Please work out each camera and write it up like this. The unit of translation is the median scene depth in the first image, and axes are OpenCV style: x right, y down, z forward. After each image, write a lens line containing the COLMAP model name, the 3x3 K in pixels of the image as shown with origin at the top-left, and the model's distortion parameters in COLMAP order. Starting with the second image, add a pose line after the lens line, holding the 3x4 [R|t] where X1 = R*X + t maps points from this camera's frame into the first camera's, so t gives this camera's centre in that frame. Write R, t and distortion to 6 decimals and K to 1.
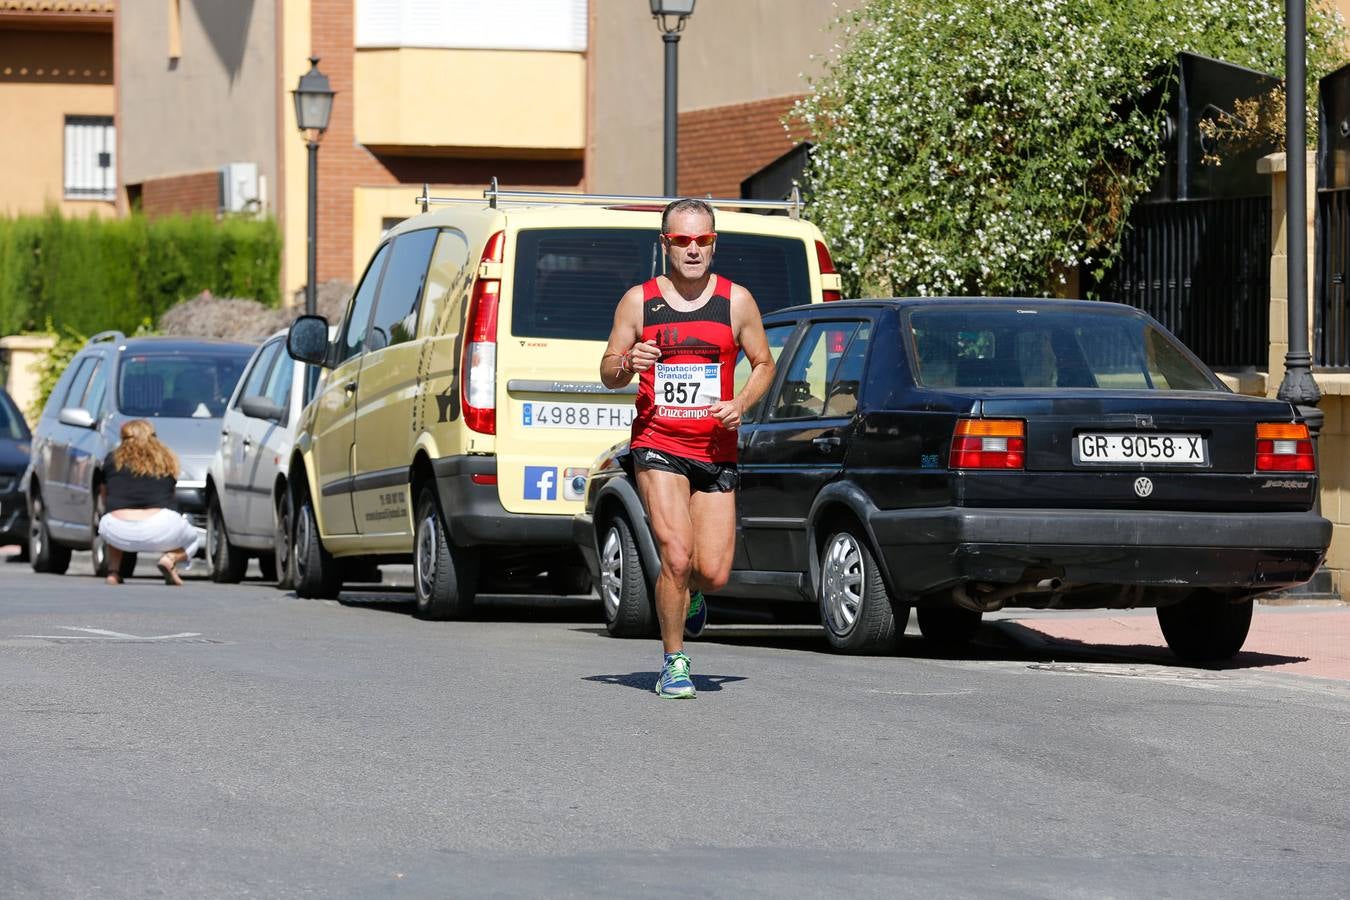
lens RADIAL K [[7076.9, 0, 677.5], [0, 7076.9, 445.9], [0, 0, 1]] dist [1.376044, 3.480338]
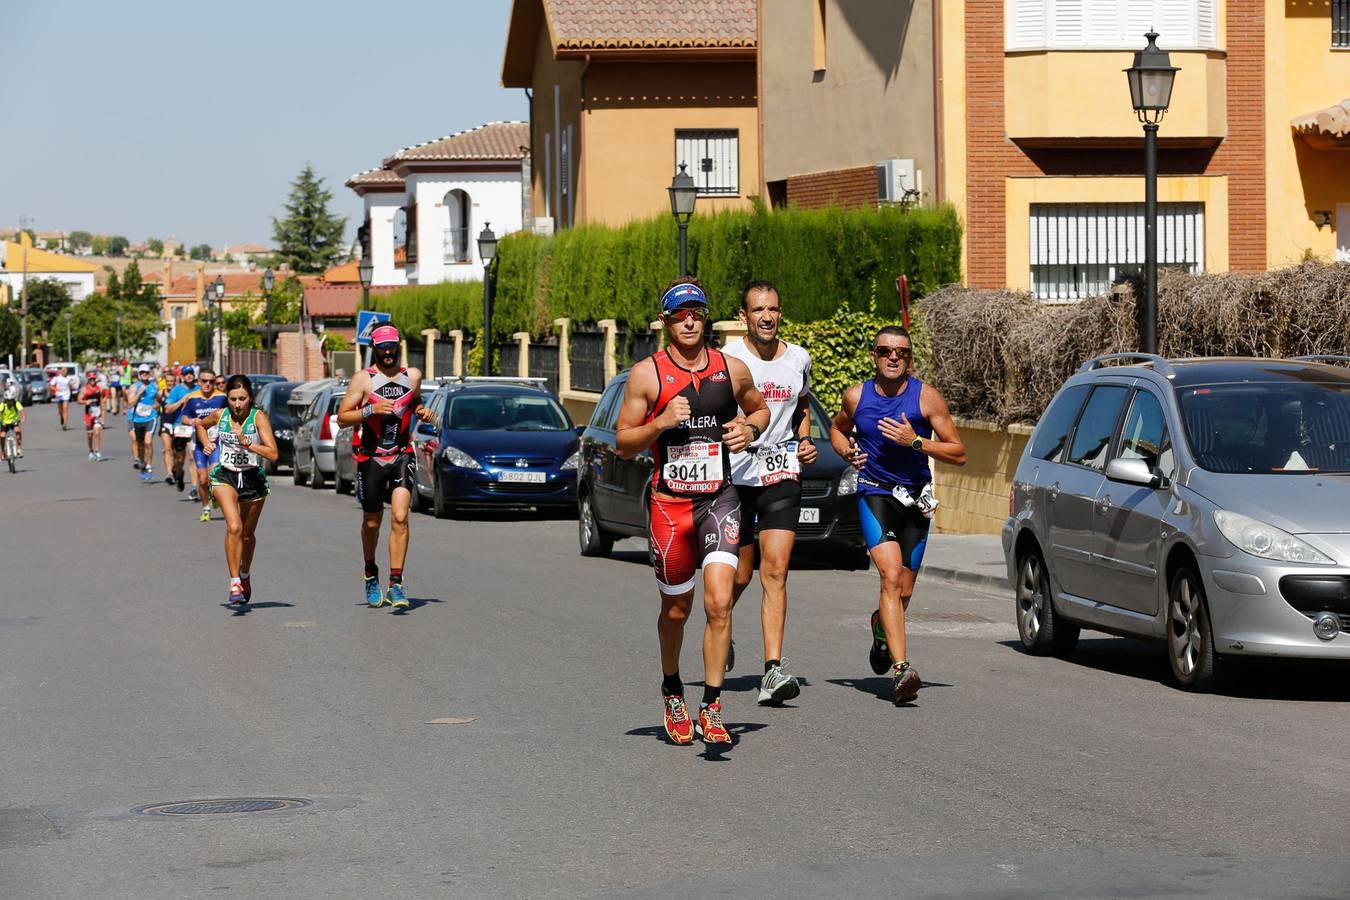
lens RADIAL K [[4426.6, 0, 638.5], [0, 4426.6, 409.7], [0, 0, 1]] dist [0.005018, 0.931224]
pose [[0.998002, -0.016686, -0.060933, -0.112394], [0.017494, 0.999766, 0.012759, -0.018253], [0.060706, -0.013799, 0.998060, 0.561410]]
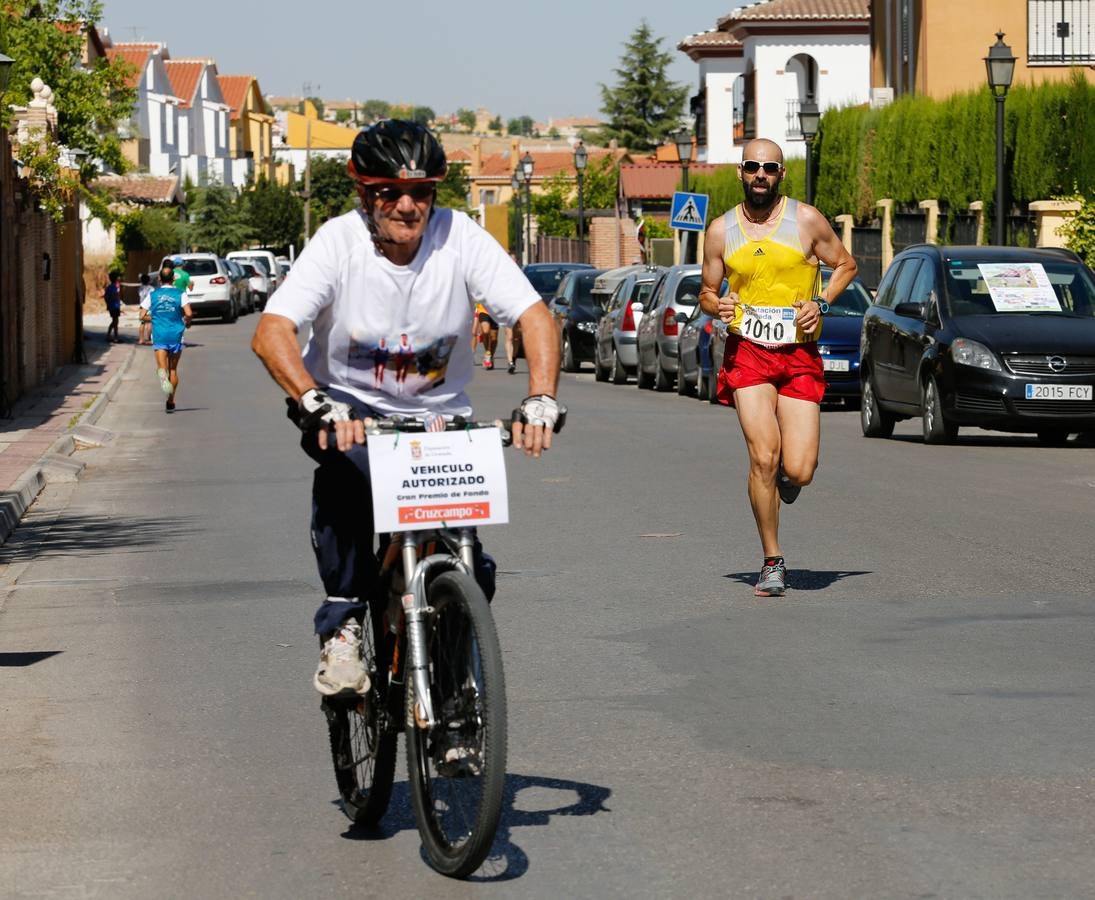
lens RADIAL K [[5485.4, 0, 551.9], [0, 5485.4, 449.0], [0, 0, 1]] dist [0.093769, -6.679505]
pose [[0.987997, -0.006646, -0.154333, -0.070045], [0.012101, 0.999334, 0.034433, -0.013003], [0.154001, -0.035887, 0.987419, 0.361923]]
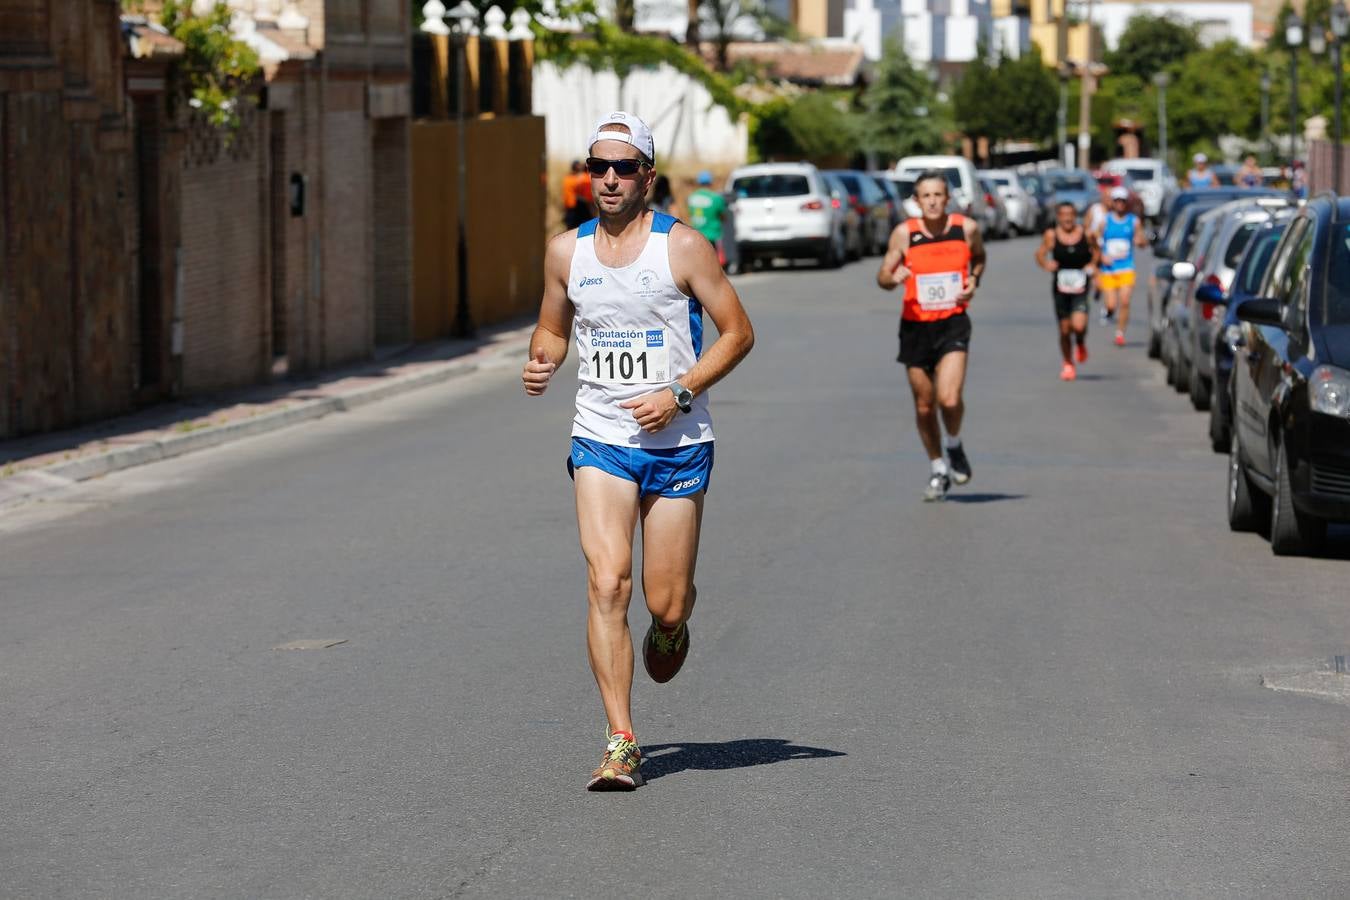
lens RADIAL K [[7535.8, 0, 675.0], [0, 7535.8, 449.8], [0, 0, 1]] dist [1.780893, 1.235236]
pose [[0.958989, 0.008283, -0.283321, 0.010004], [0.002625, 0.999270, 0.038100, -0.019410], [0.283430, -0.037281, 0.958268, 0.613755]]
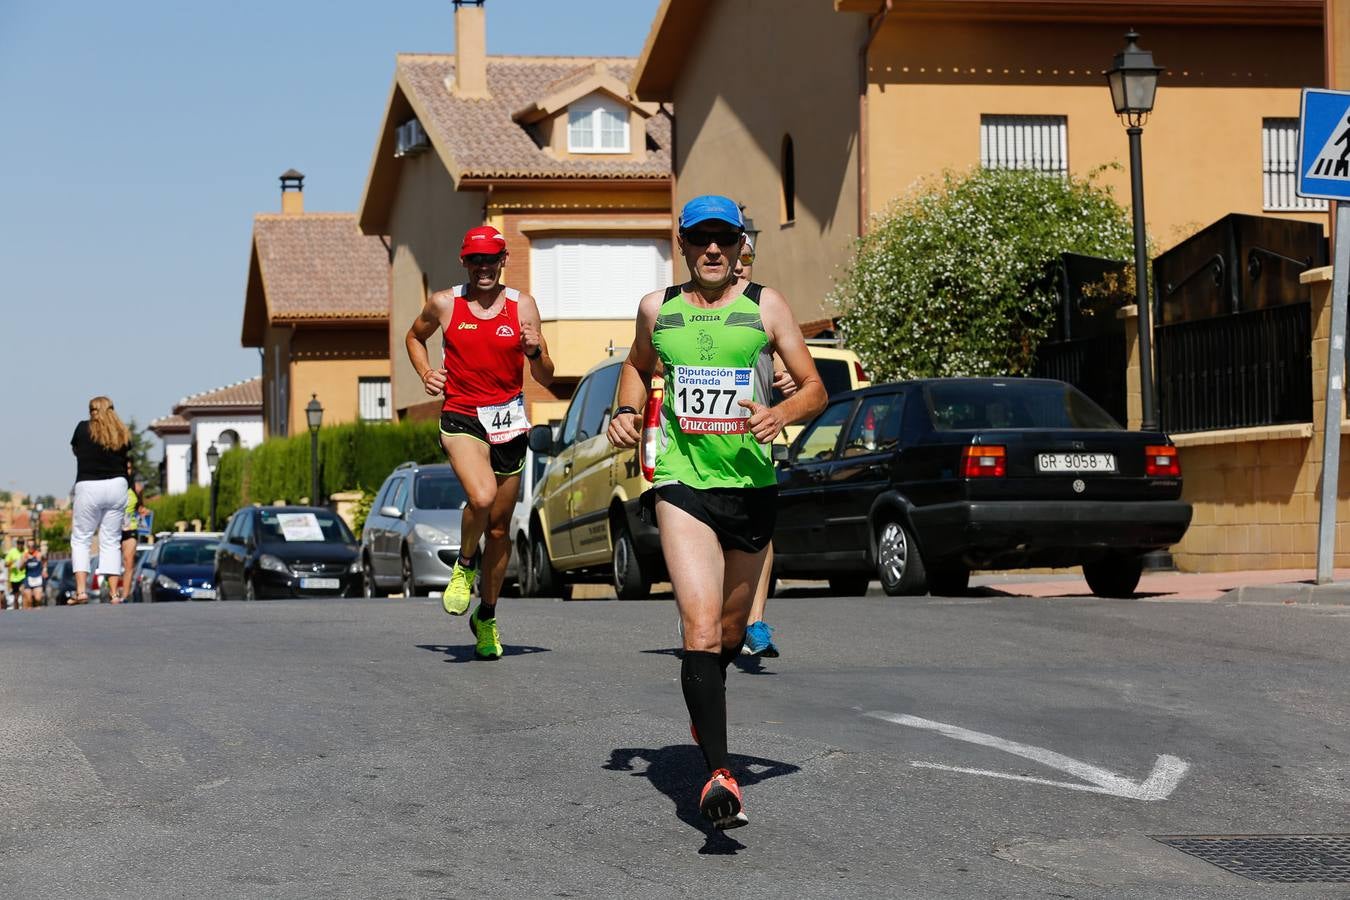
lens RADIAL K [[4010.6, 0, 671.3], [0, 4010.6, 446.5], [0, 0, 1]] dist [-0.032323, 0.679391]
pose [[0.999649, -0.026465, -0.000779, -0.021337], [0.026412, 0.998841, -0.040238, 0.025298], [0.001843, 0.040203, 0.999190, 0.072931]]
